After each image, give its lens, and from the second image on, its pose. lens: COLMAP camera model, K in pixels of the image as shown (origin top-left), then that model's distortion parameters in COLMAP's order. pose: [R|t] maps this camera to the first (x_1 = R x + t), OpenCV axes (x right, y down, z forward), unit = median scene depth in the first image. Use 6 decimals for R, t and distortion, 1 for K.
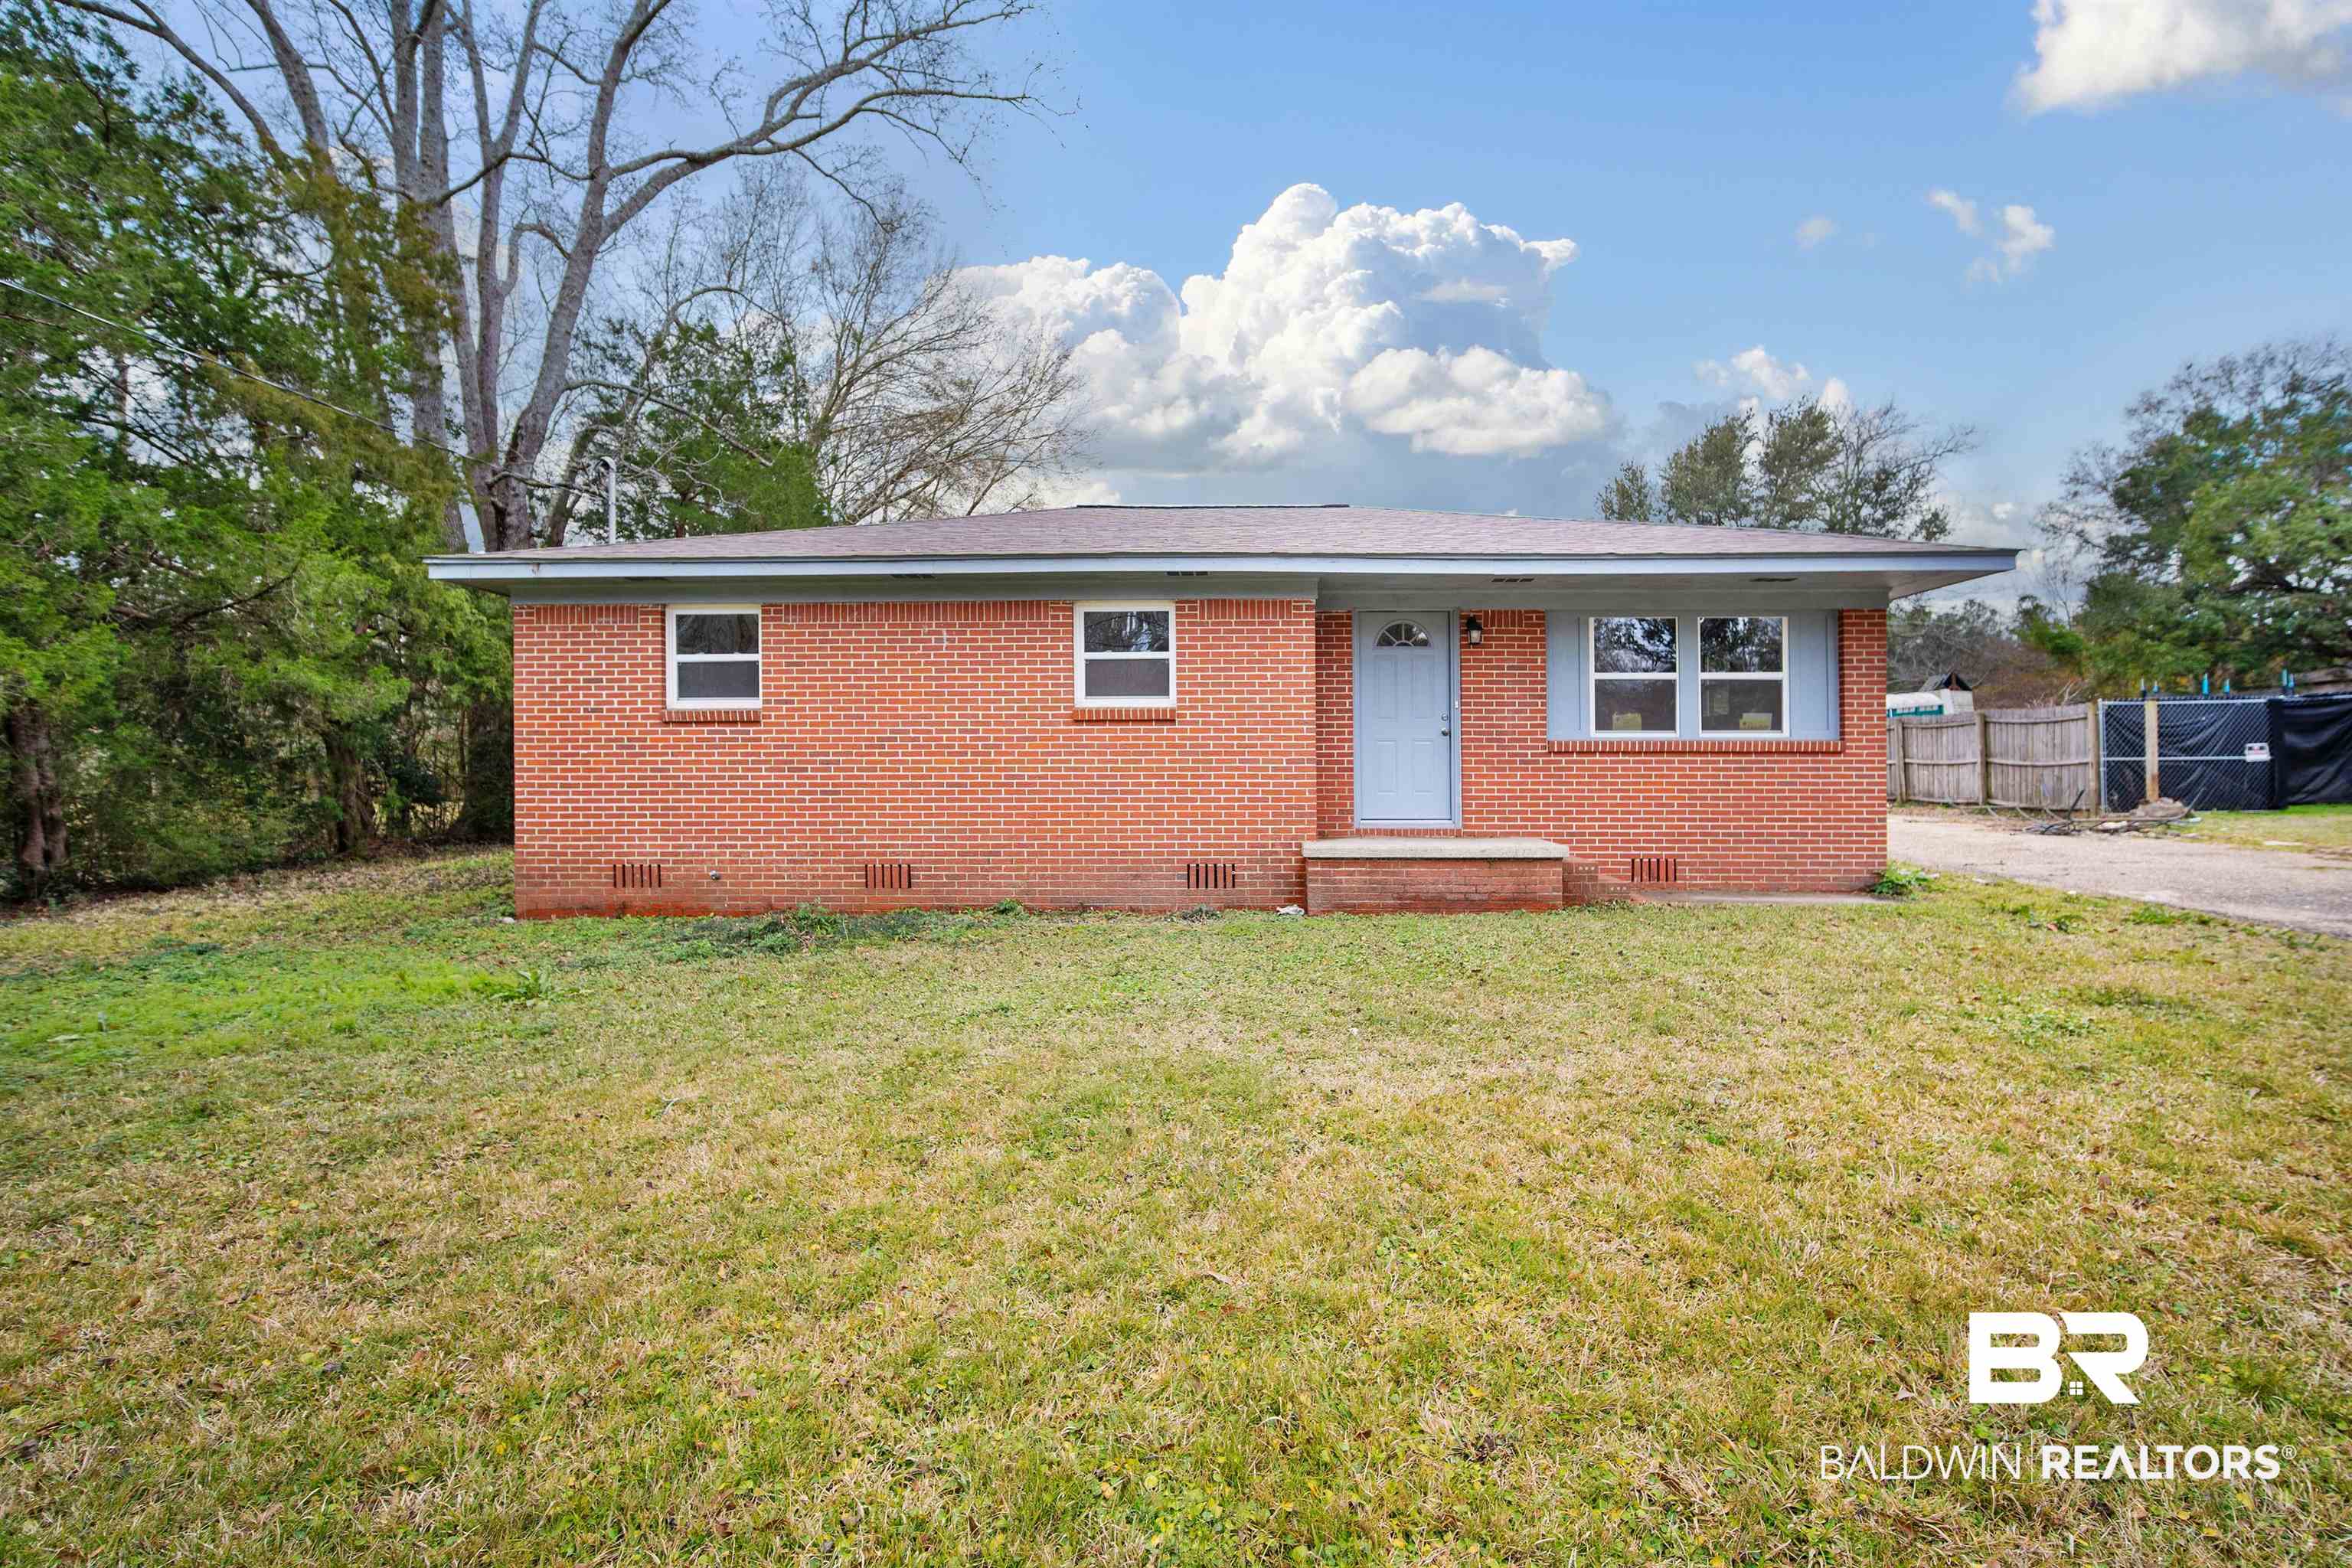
lens RADIAL K [[1032.8, 0, 1184.2], [0, 1032.8, 780.3], [0, 0, 1]] dist [-0.011508, 0.001083]
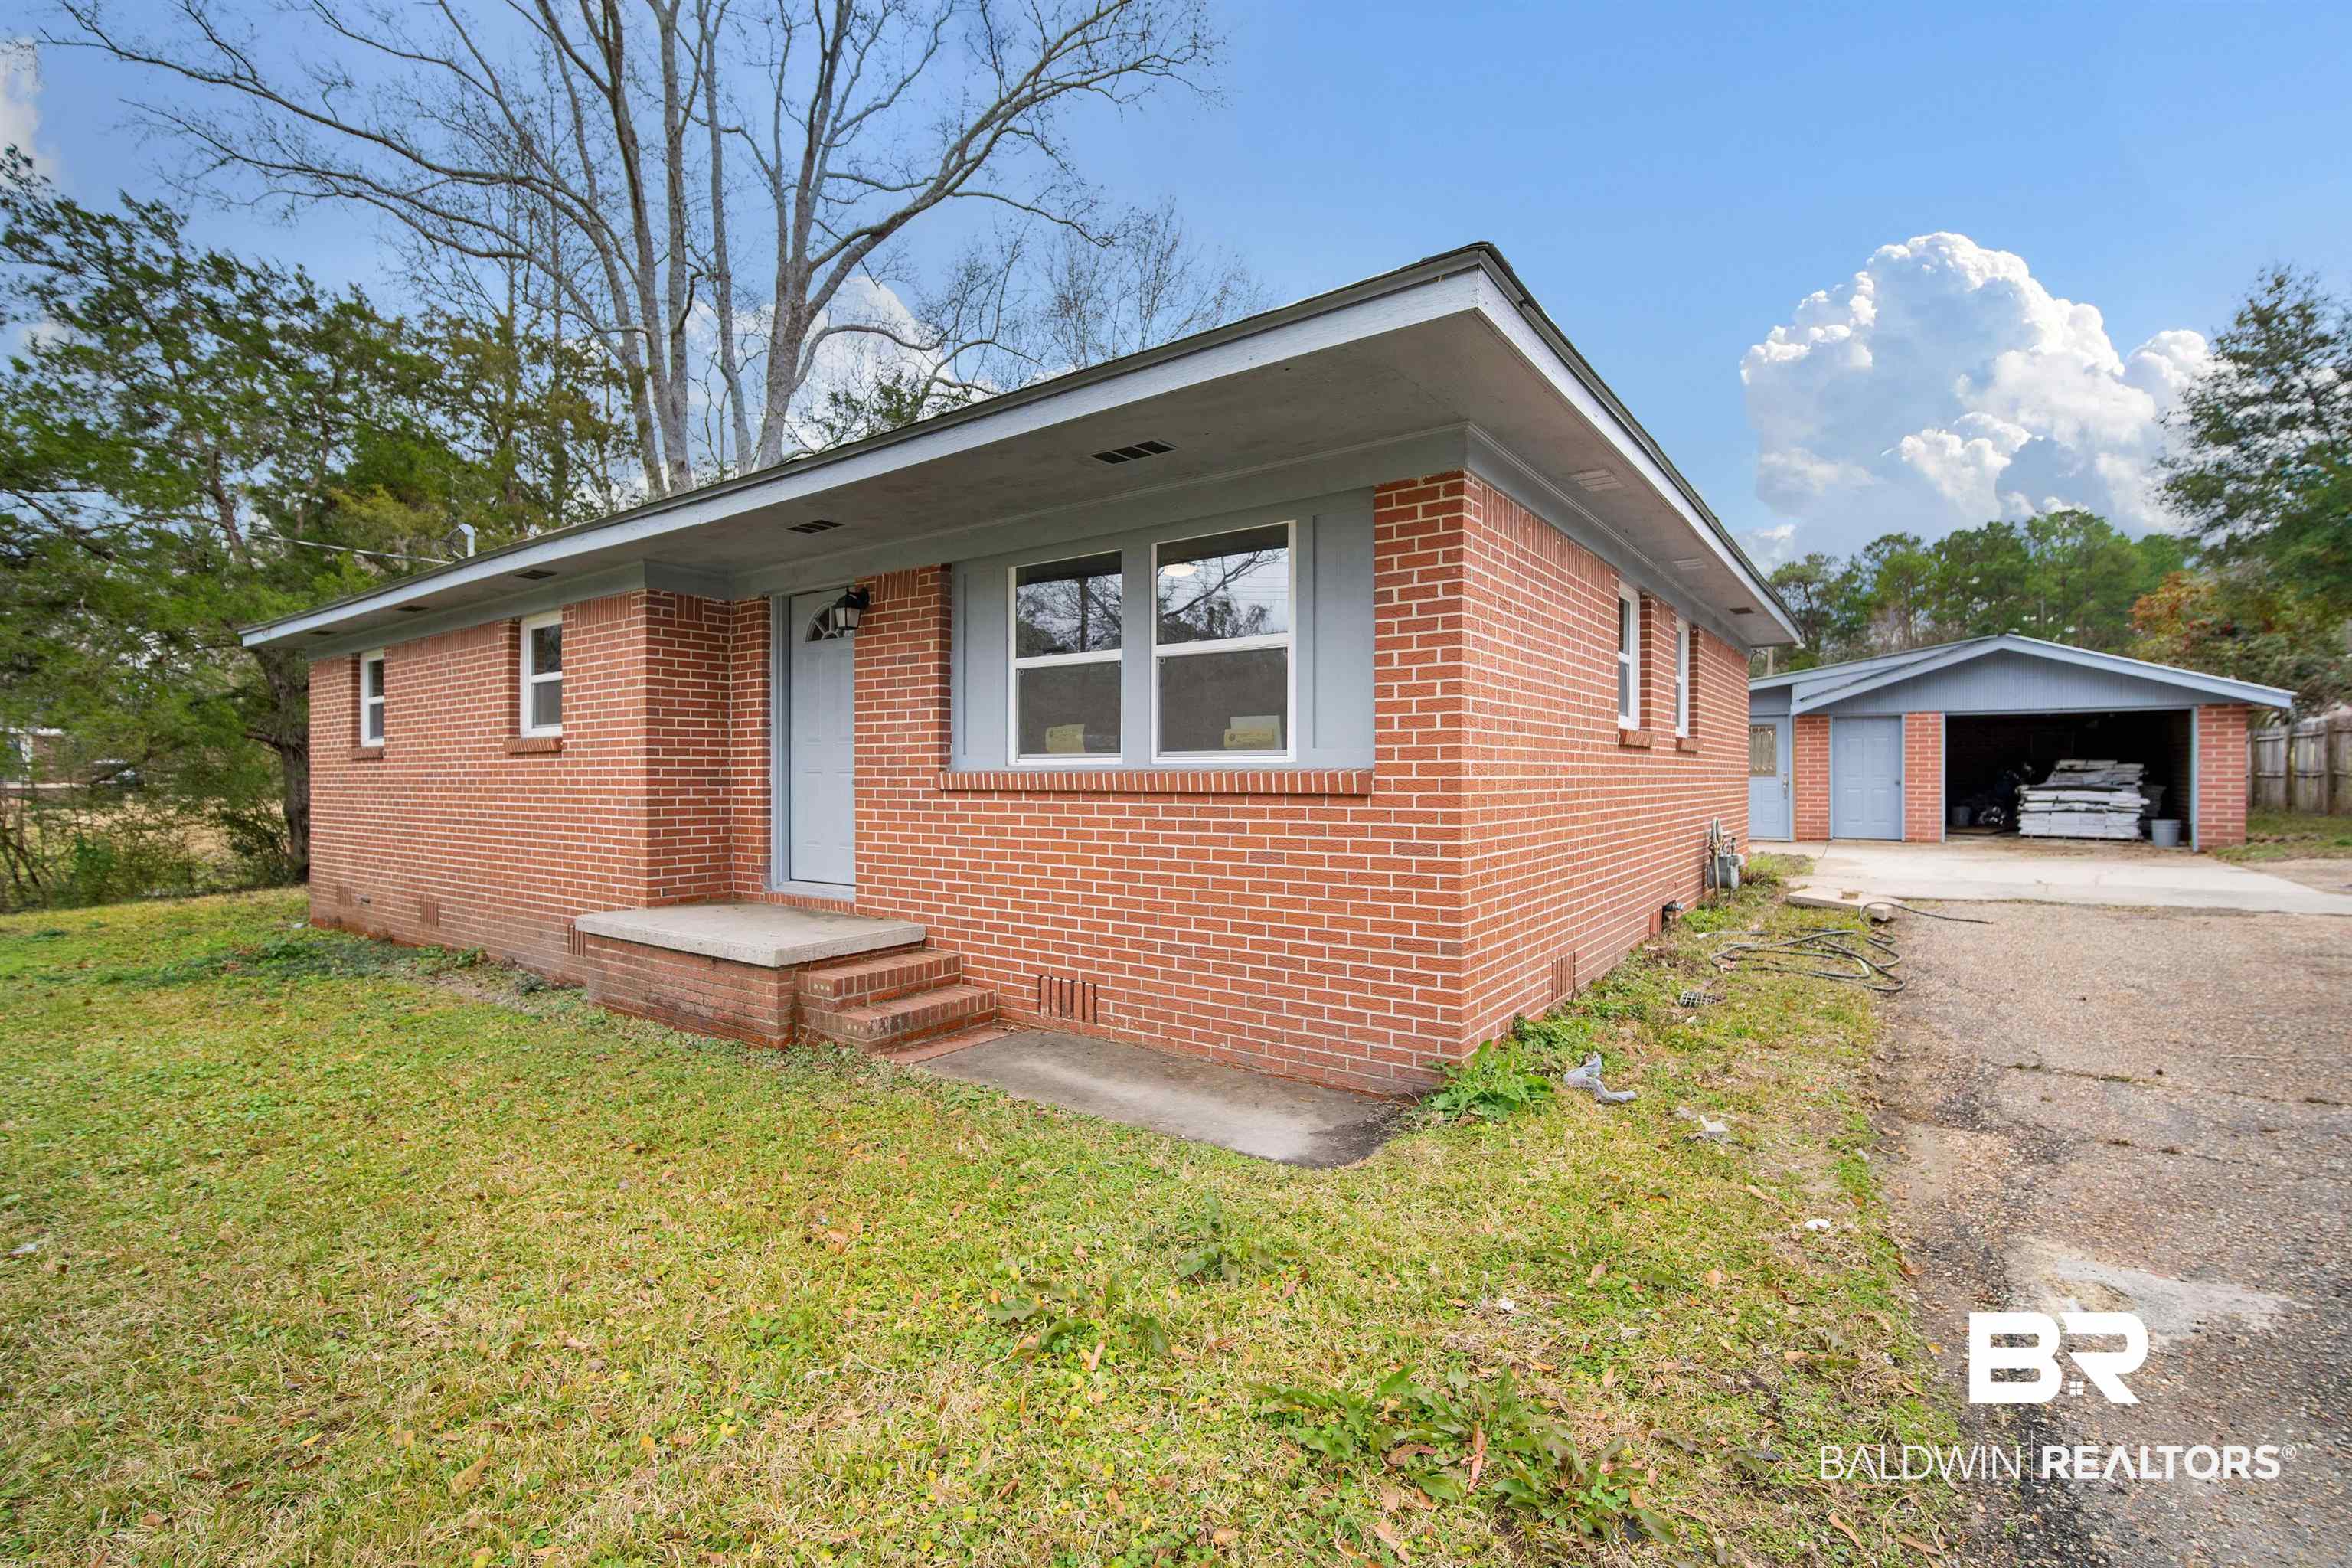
lens RADIAL K [[1032.8, 0, 1171.2], [0, 1032.8, 763.0], [0, 0, 1]] dist [-0.011508, 0.001083]
pose [[0.825715, -0.008853, -0.564019, 0.812396], [-0.000805, 0.999857, -0.016873, -0.033481], [0.564088, 0.014387, 0.825590, 0.554660]]
